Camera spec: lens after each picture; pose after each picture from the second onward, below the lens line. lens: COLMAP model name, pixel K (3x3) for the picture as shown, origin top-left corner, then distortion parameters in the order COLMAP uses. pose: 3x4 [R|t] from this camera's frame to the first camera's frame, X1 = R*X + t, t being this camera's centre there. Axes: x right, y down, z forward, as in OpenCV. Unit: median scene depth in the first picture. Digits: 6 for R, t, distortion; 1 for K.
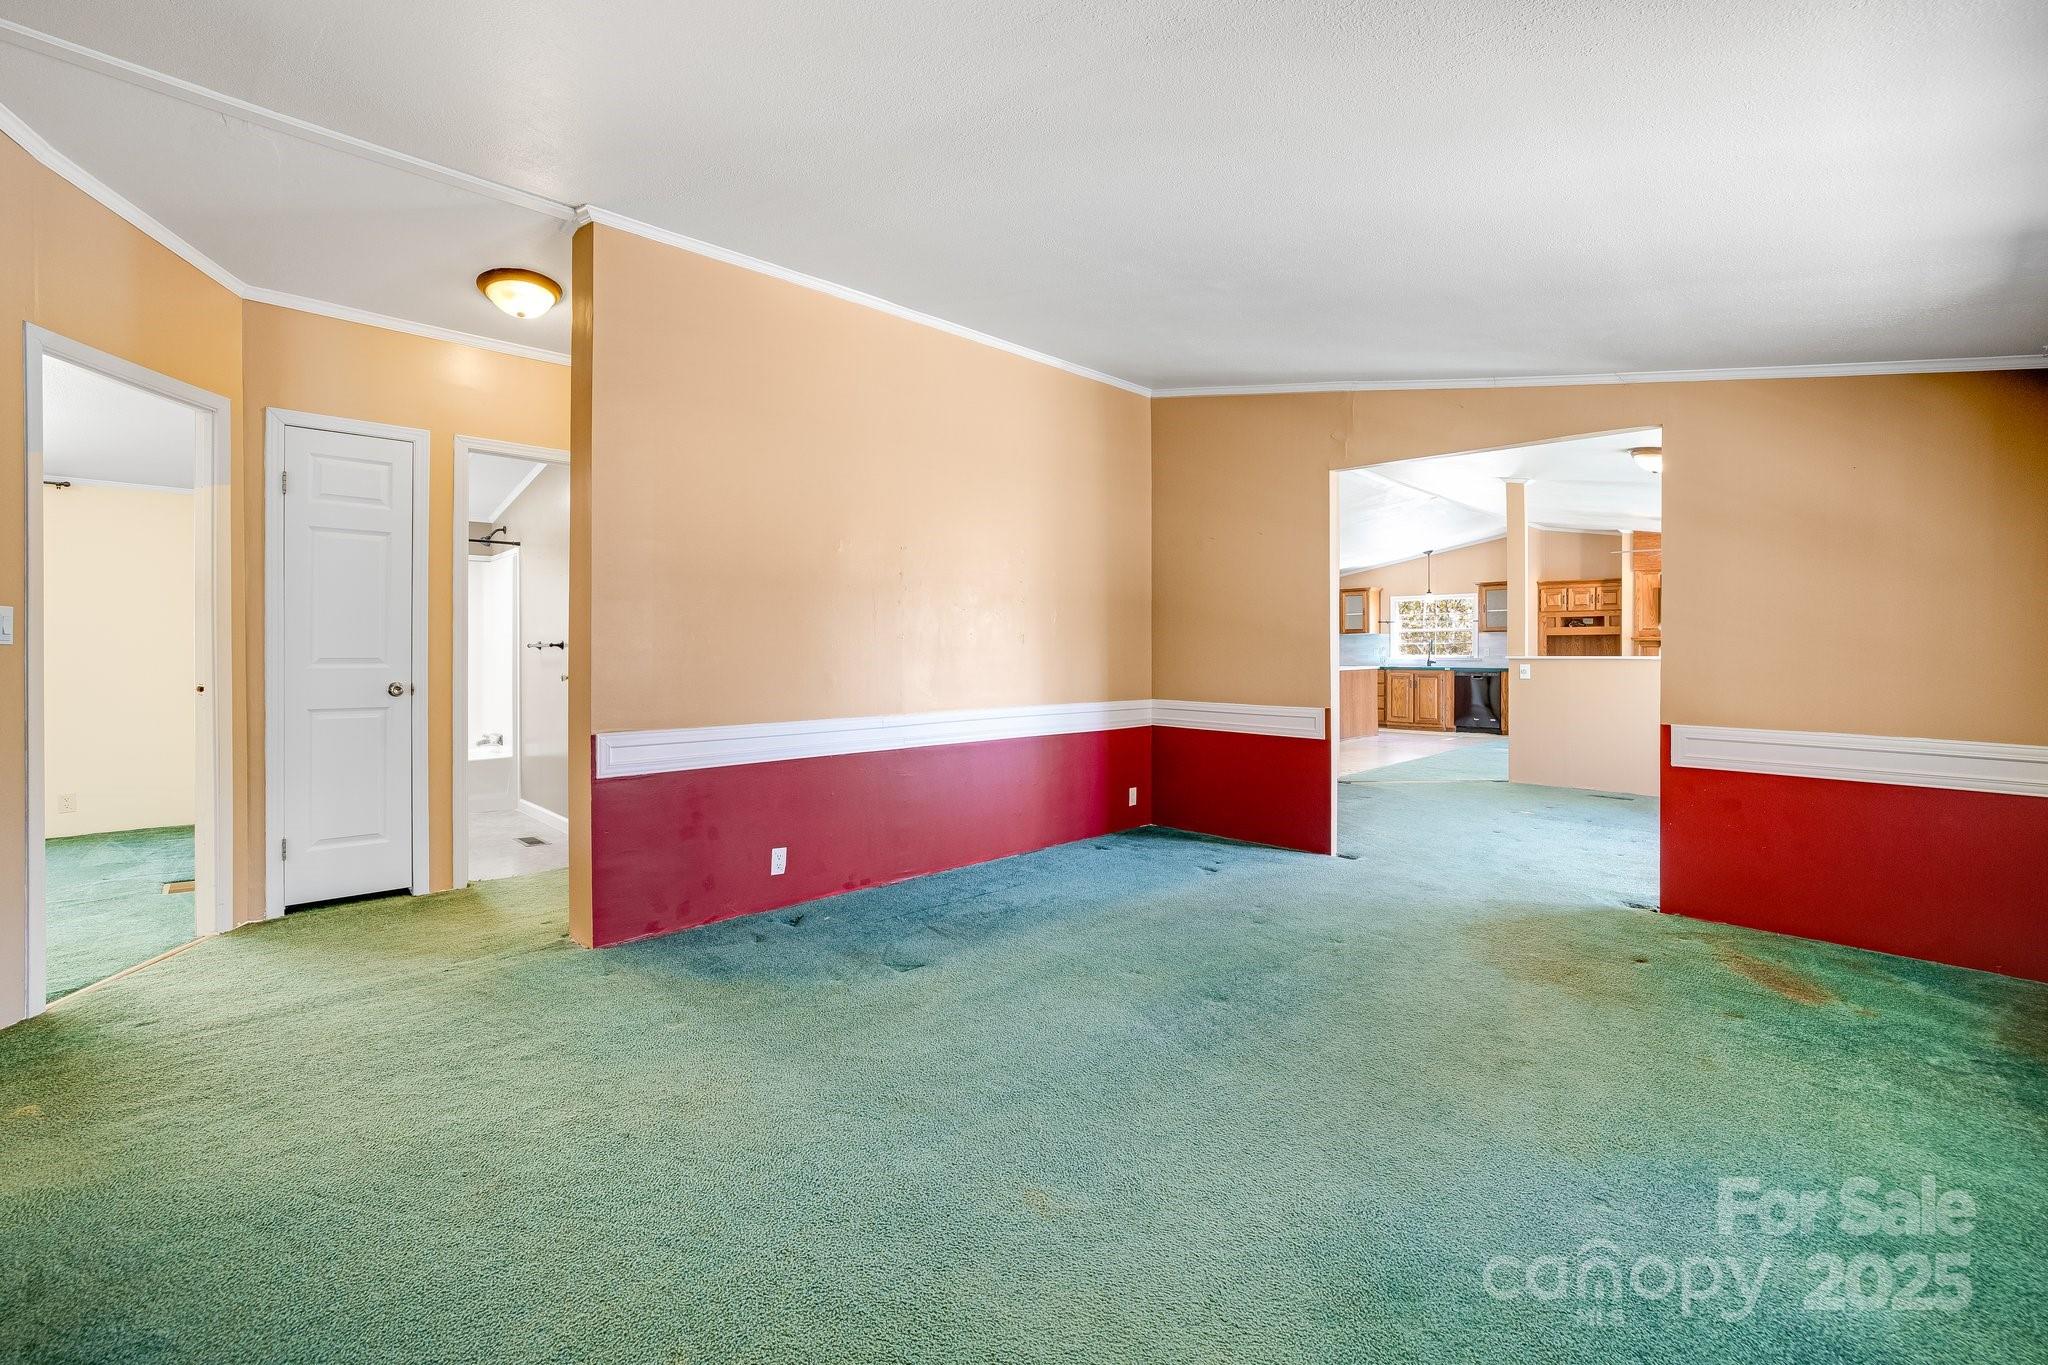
lens RADIAL K [[946.0, 0, 1080.8], [0, 946.0, 655.6], [0, 0, 1]] dist [0.027191, 0.000412]
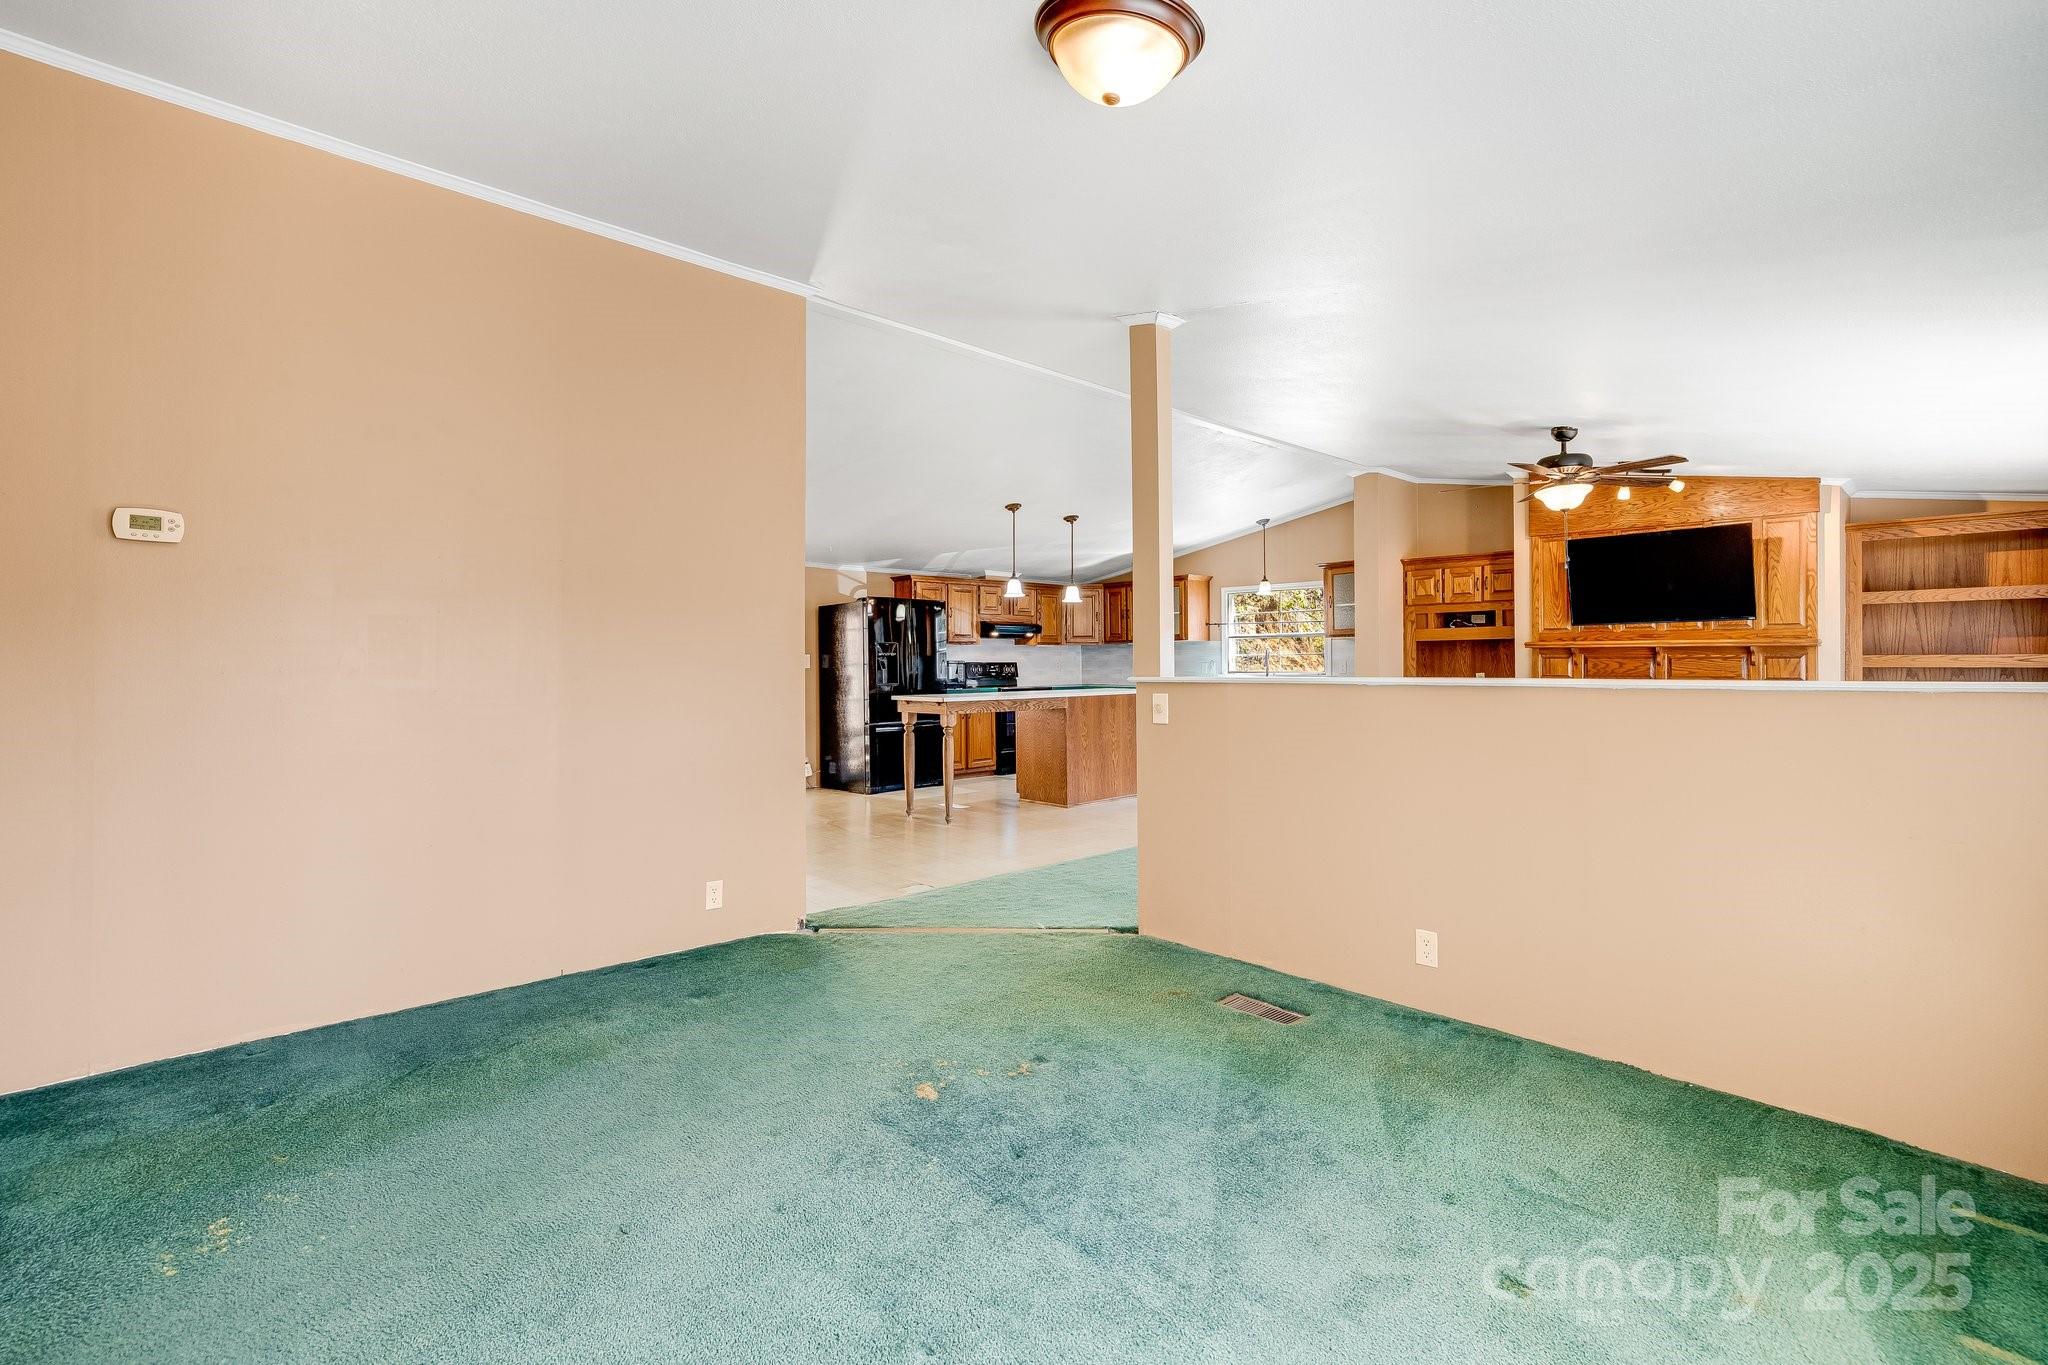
lens RADIAL K [[946.0, 0, 1080.8], [0, 946.0, 655.6], [0, 0, 1]] dist [0.027191, 0.000412]
pose [[0.997433, -0.007516, -0.071204, 0.307906], [0.006787, 0.999922, -0.010474, -0.006079], [0.071277, 0.009964, 0.997407, 0.333682]]
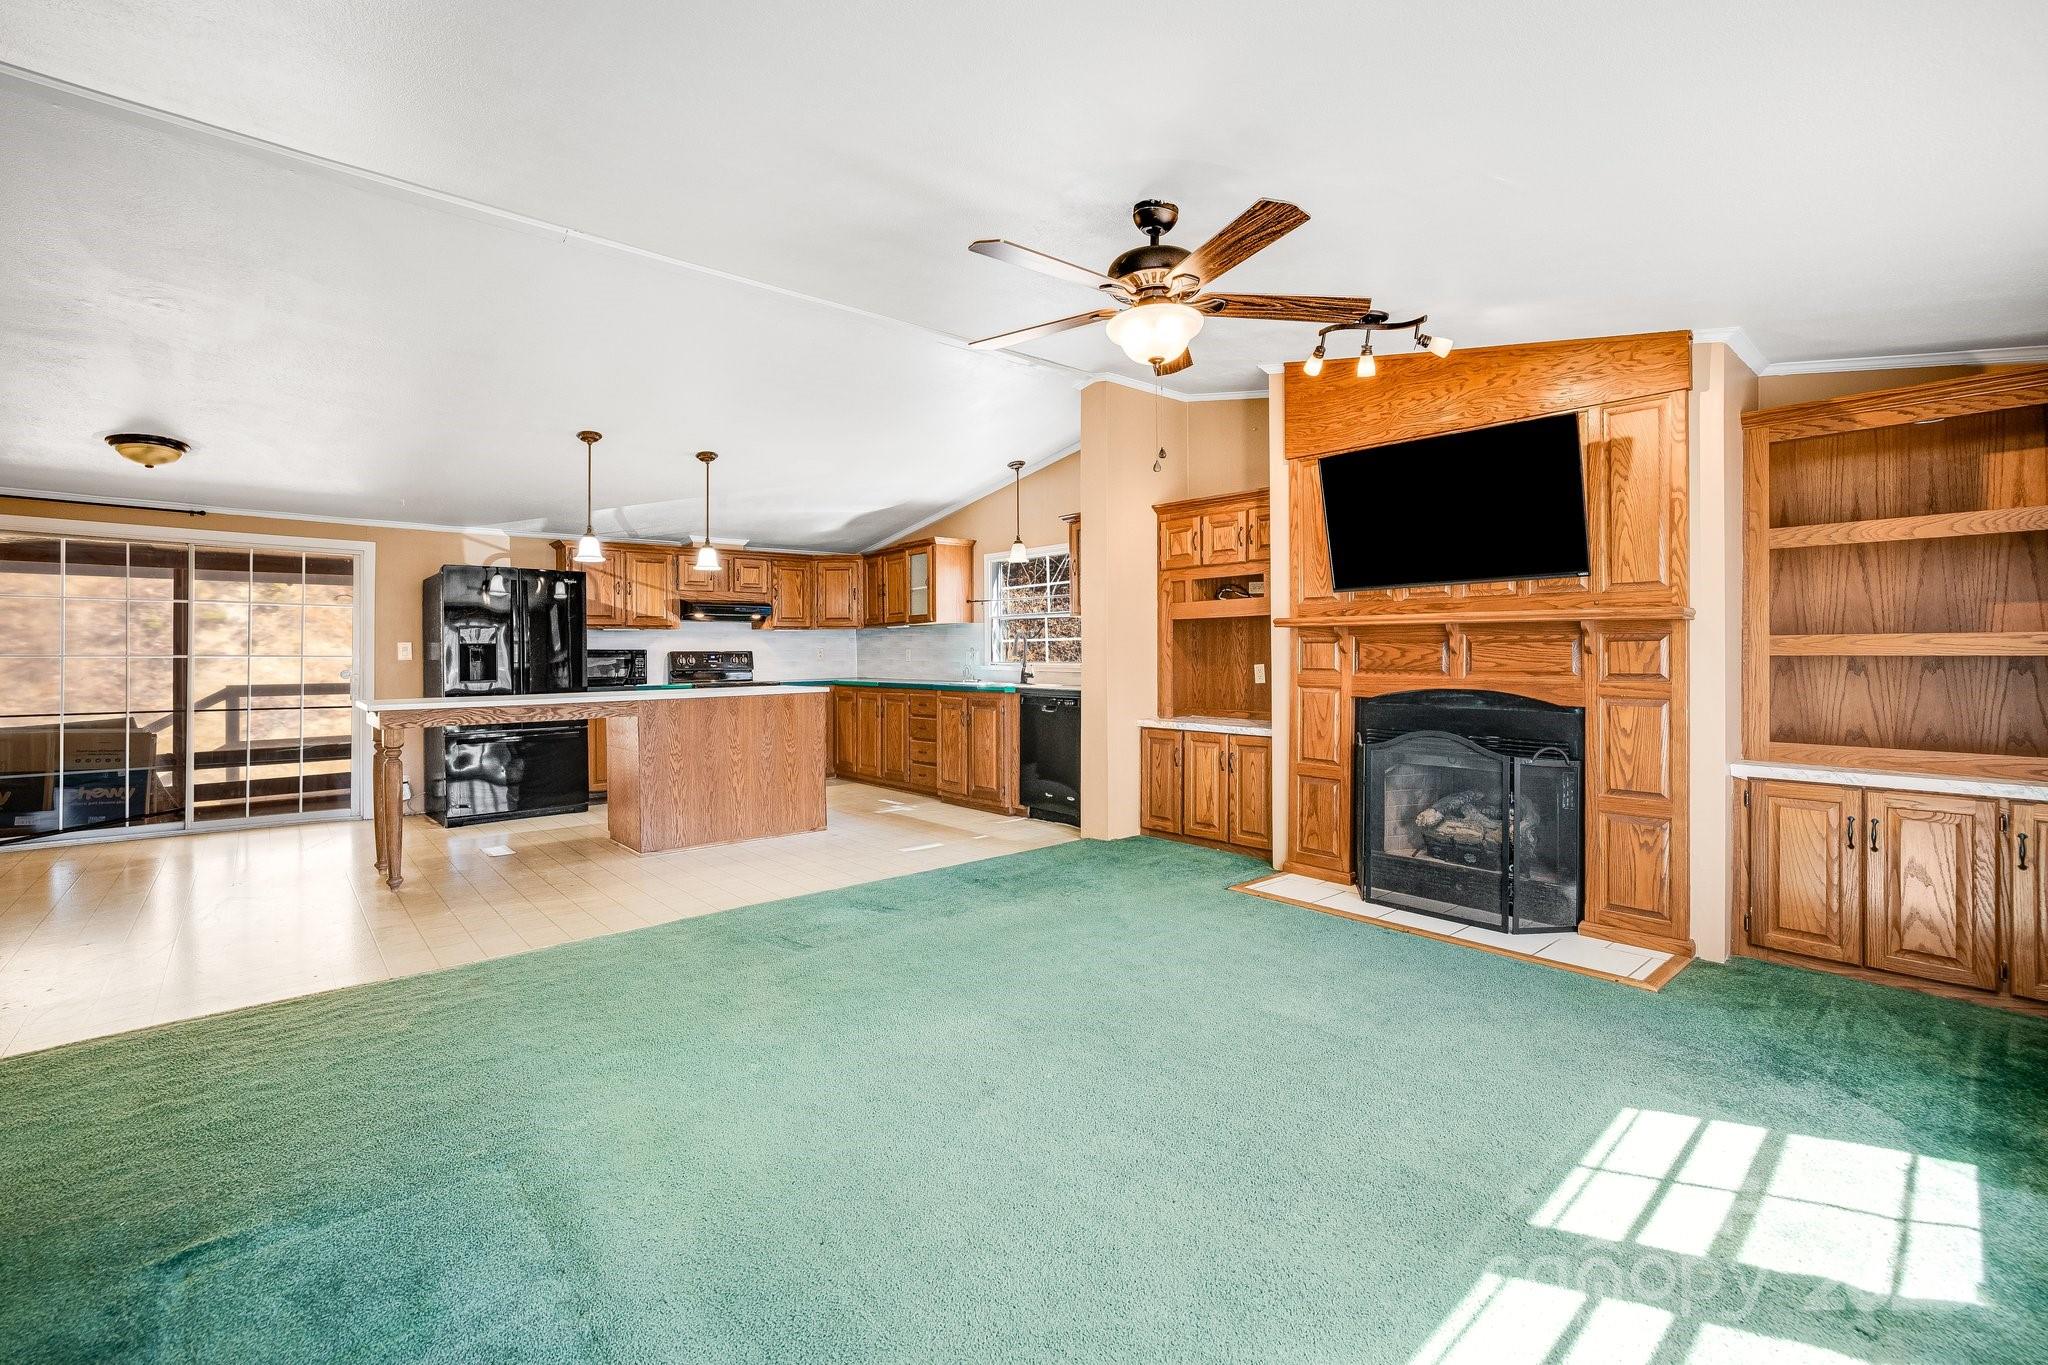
lens RADIAL K [[880.6, 0, 1091.9], [0, 880.6, 644.7], [0, 0, 1]] dist [0.000063, 0.007038]
pose [[0.993169, -0.011457, -0.116123, 0.504157], [0.010394, 0.999898, -0.009756, -0.005325], [0.116223, 0.008482, 0.993187, 0.571113]]
